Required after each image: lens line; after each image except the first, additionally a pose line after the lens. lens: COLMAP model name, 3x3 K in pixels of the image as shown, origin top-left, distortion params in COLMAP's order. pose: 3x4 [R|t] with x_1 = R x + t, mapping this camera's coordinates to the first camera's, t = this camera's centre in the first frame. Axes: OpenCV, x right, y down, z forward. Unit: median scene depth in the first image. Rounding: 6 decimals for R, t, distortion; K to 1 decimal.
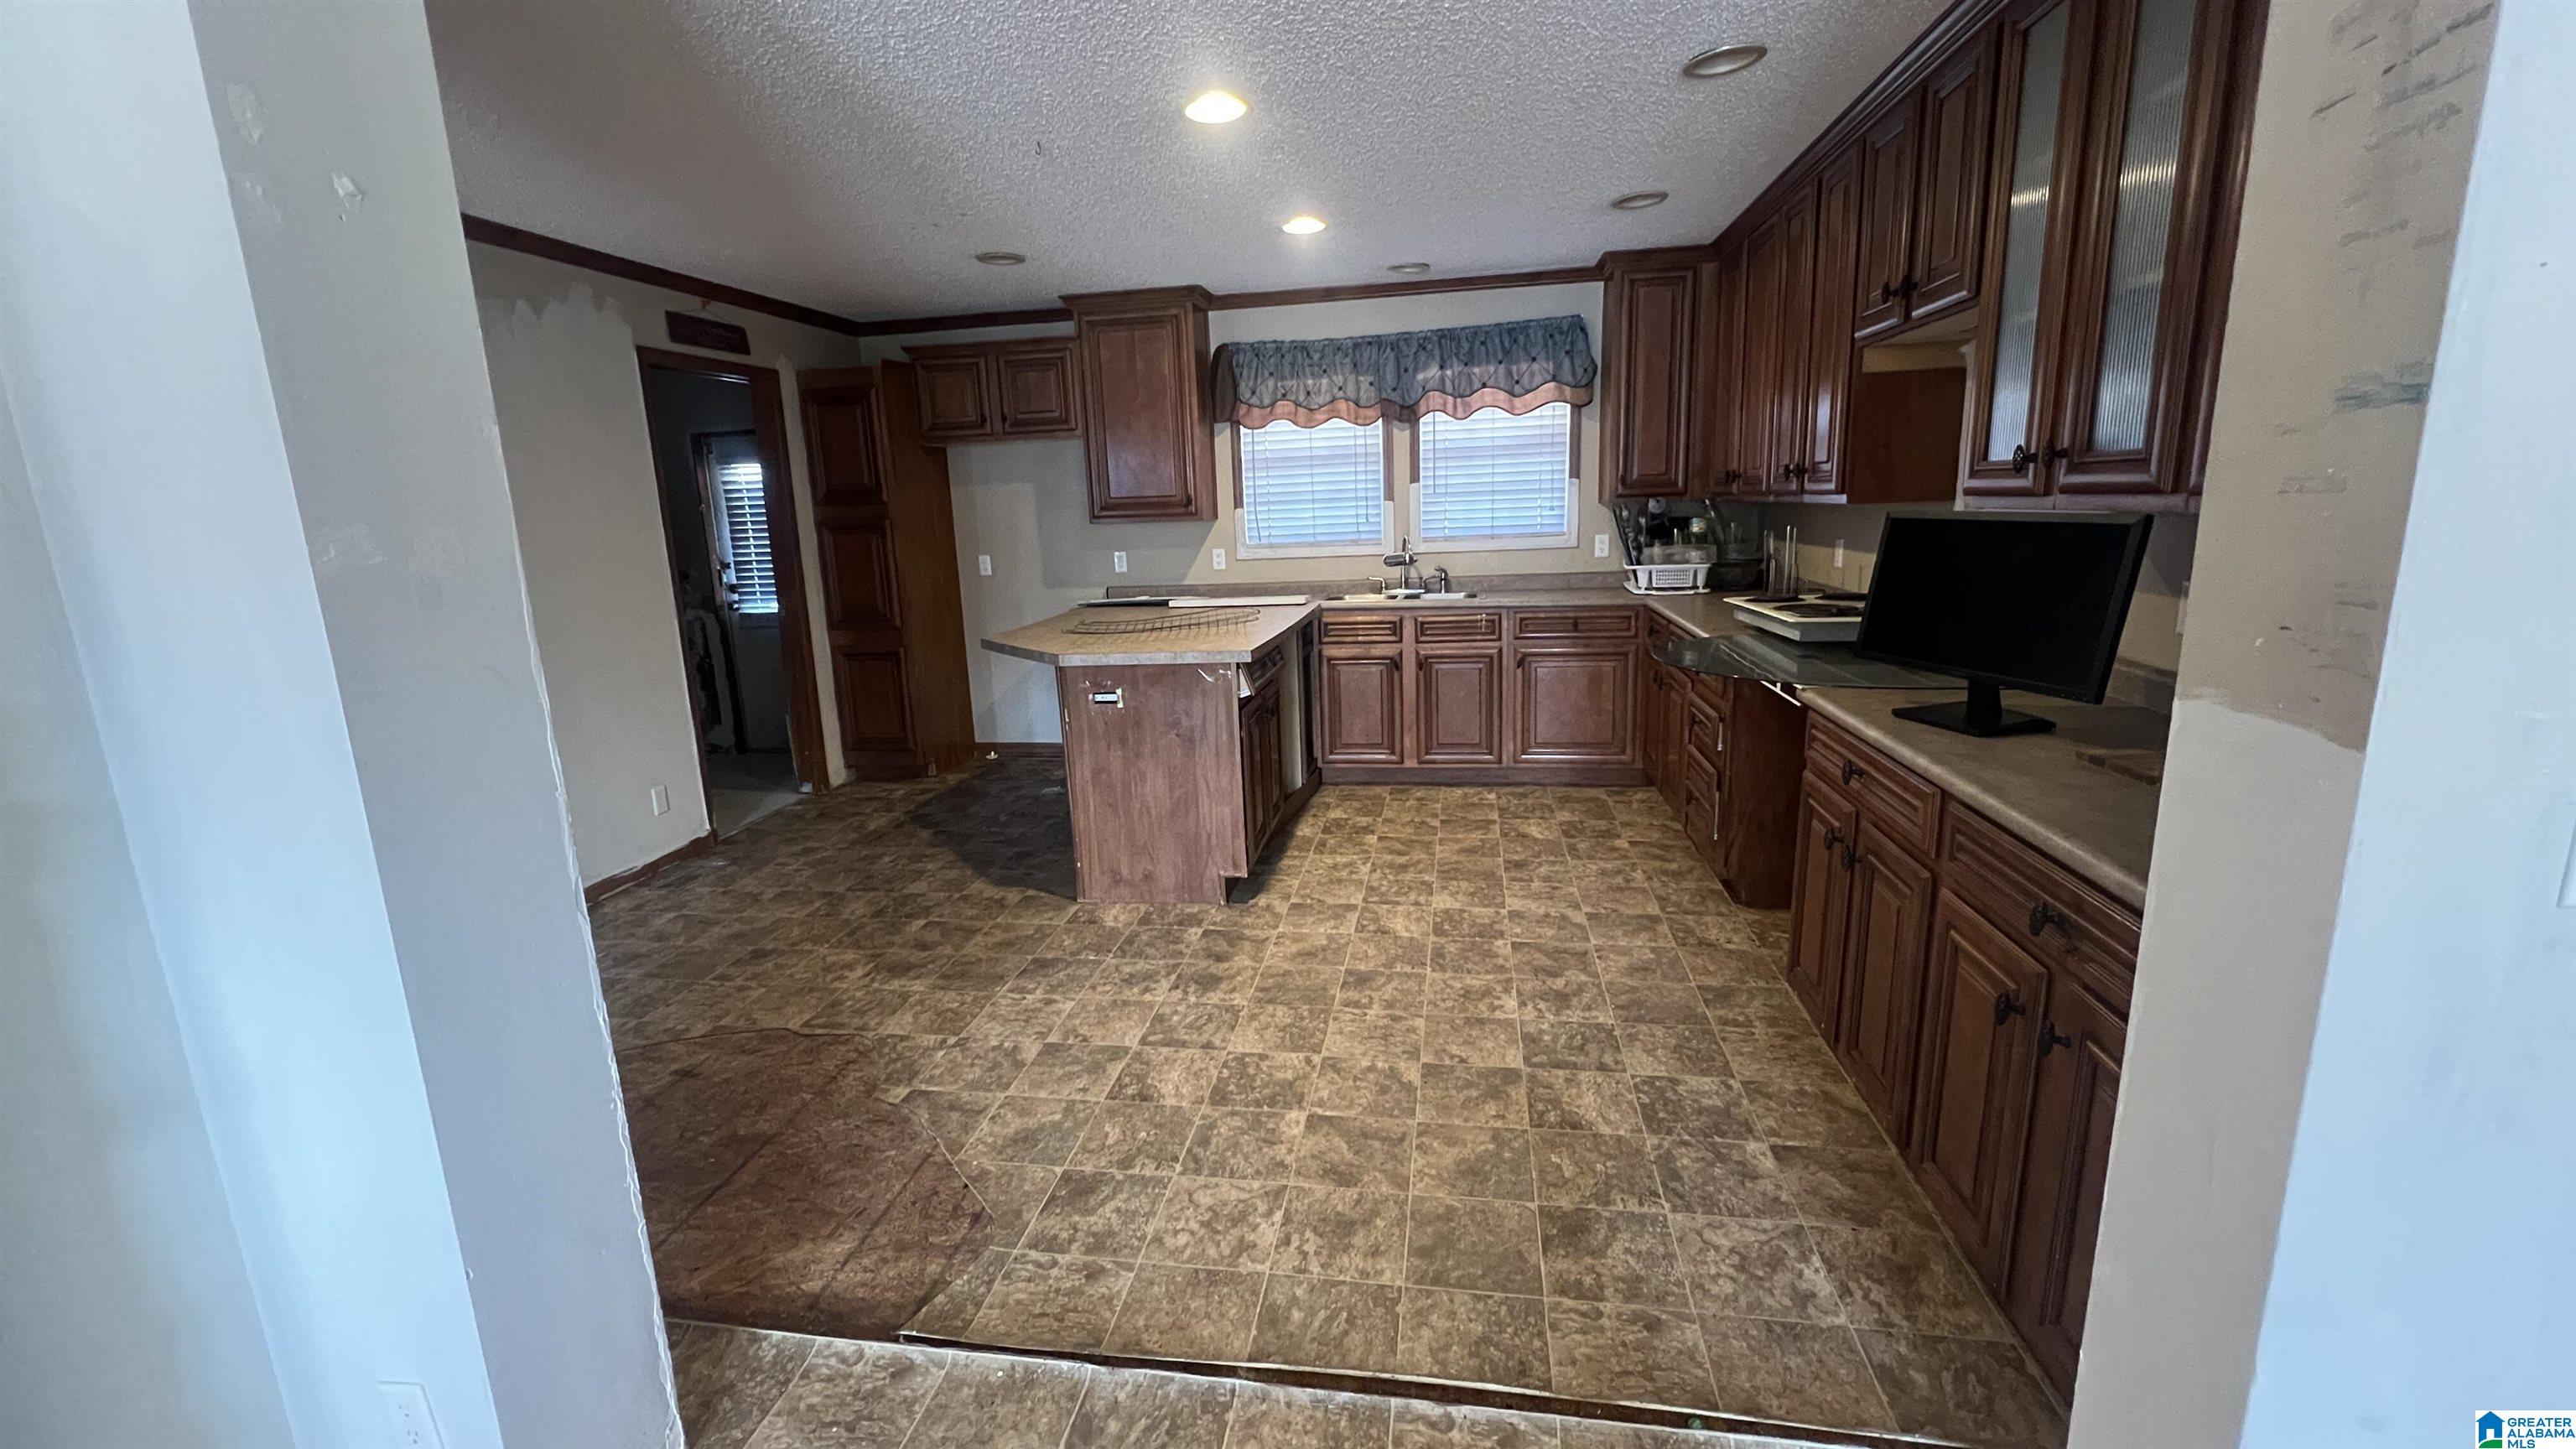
lens RADIAL K [[1036.8, 0, 1283.3], [0, 1036.8, 714.2], [0, 0, 1]] dist [-0.003253, 0.000197]
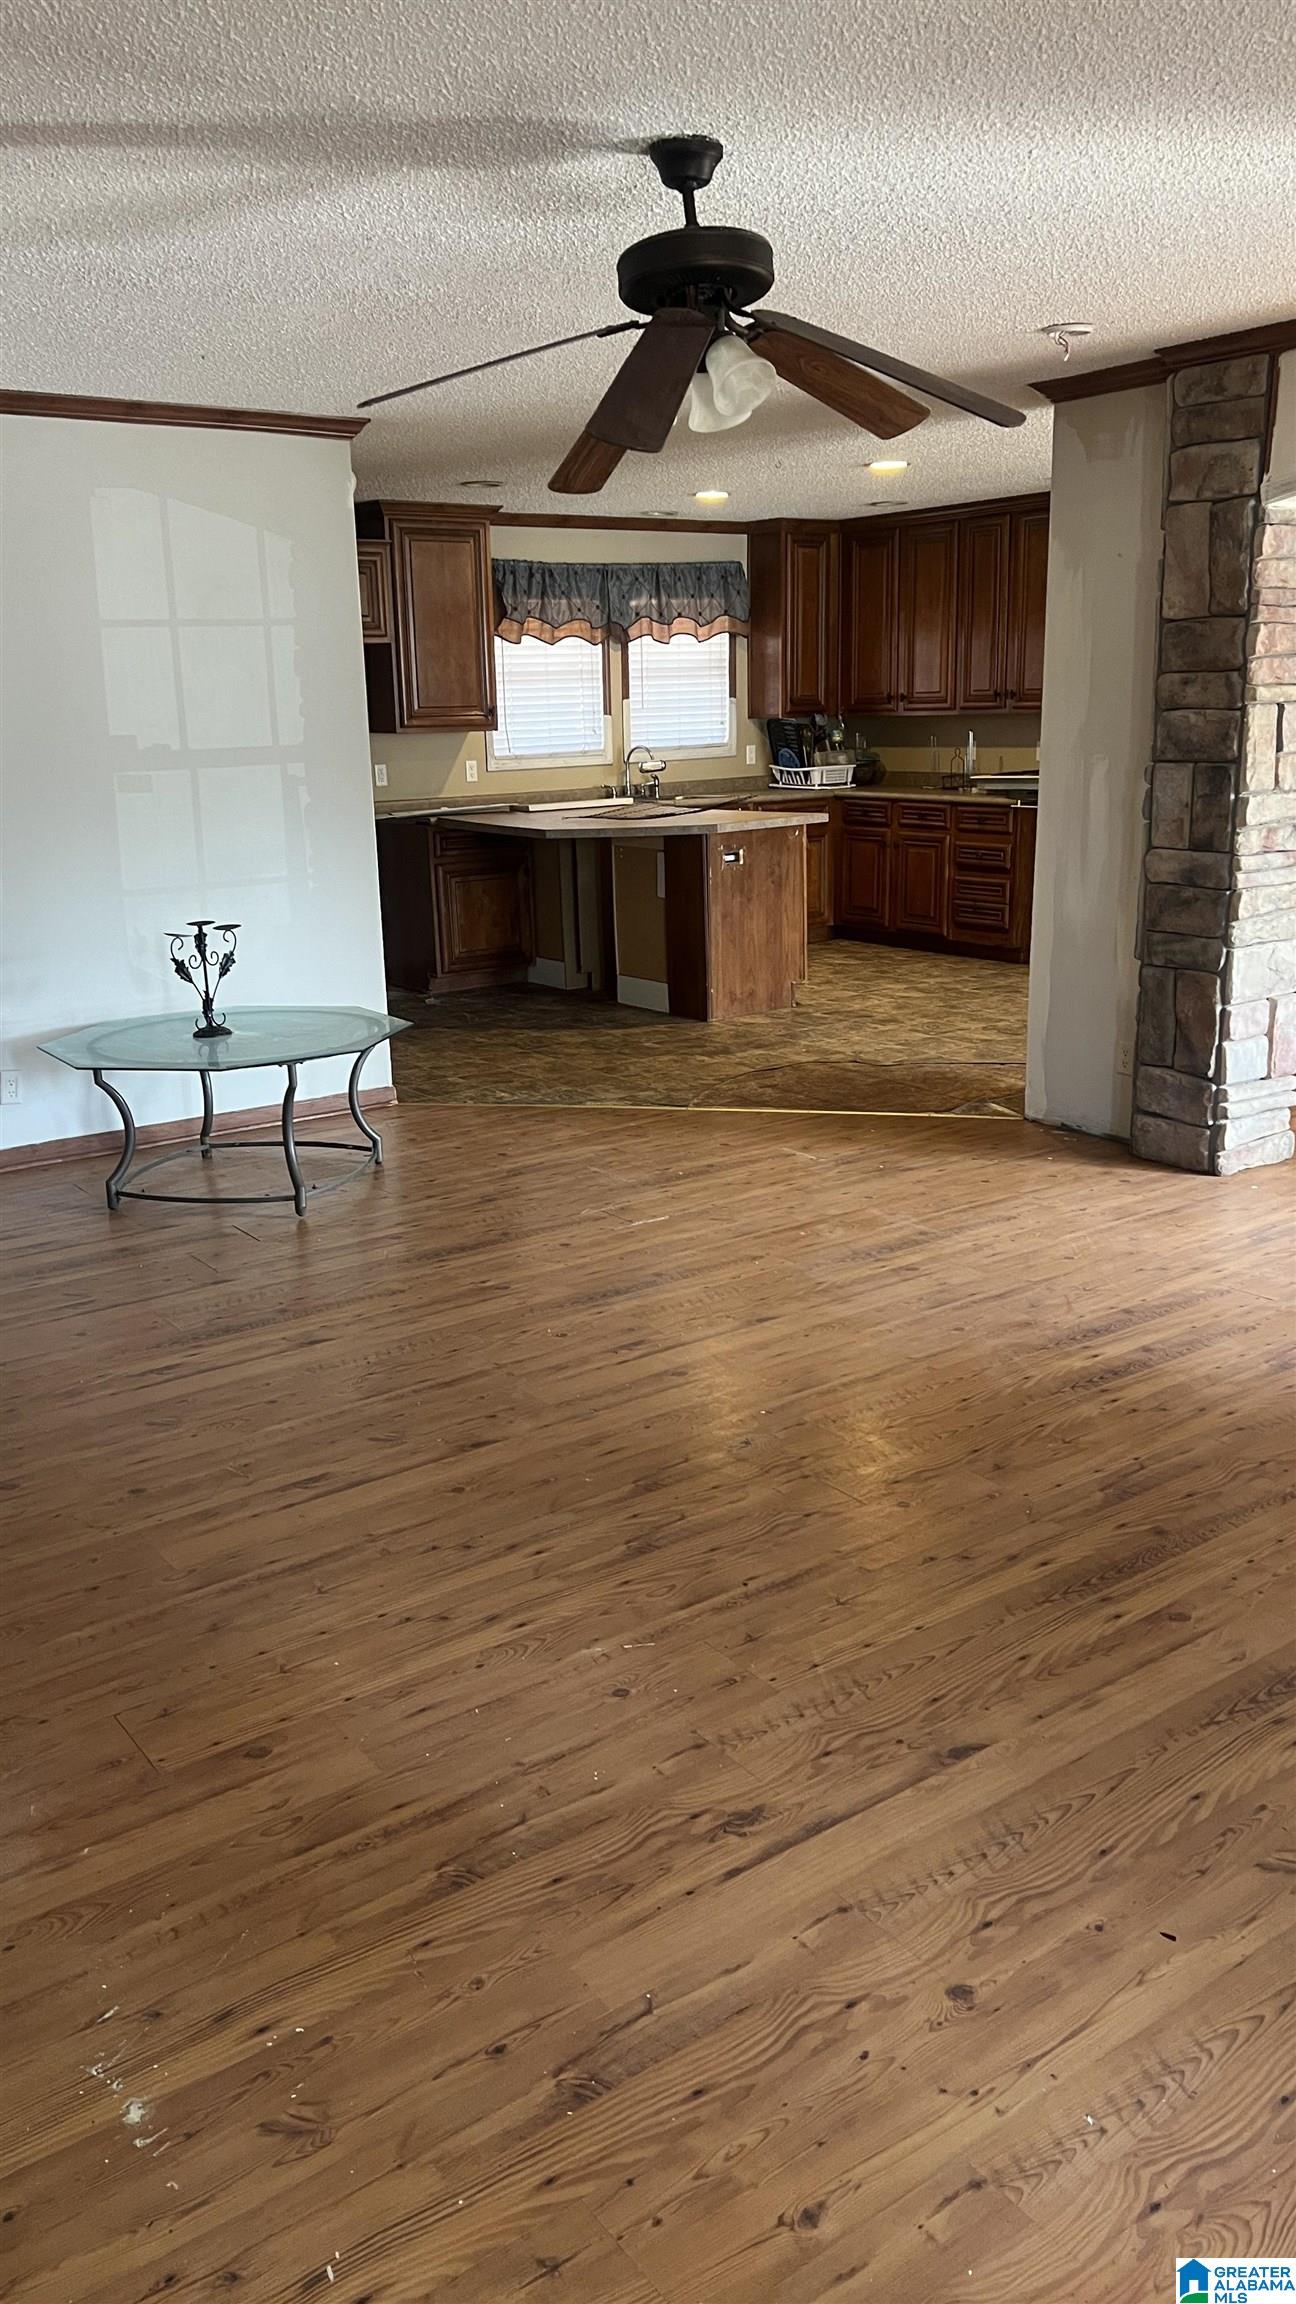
lens RADIAL K [[1736.0, 0, 630.8], [0, 1736.0, 1145.9], [0, 0, 1]] dist [0.061025, -0.067845]
pose [[0.700898, -0.159812, 0.695128, -1.291096], [0.142070, 0.986328, 0.083510, 0.100050], [-0.698969, 0.040225, 0.714019, -0.340605]]
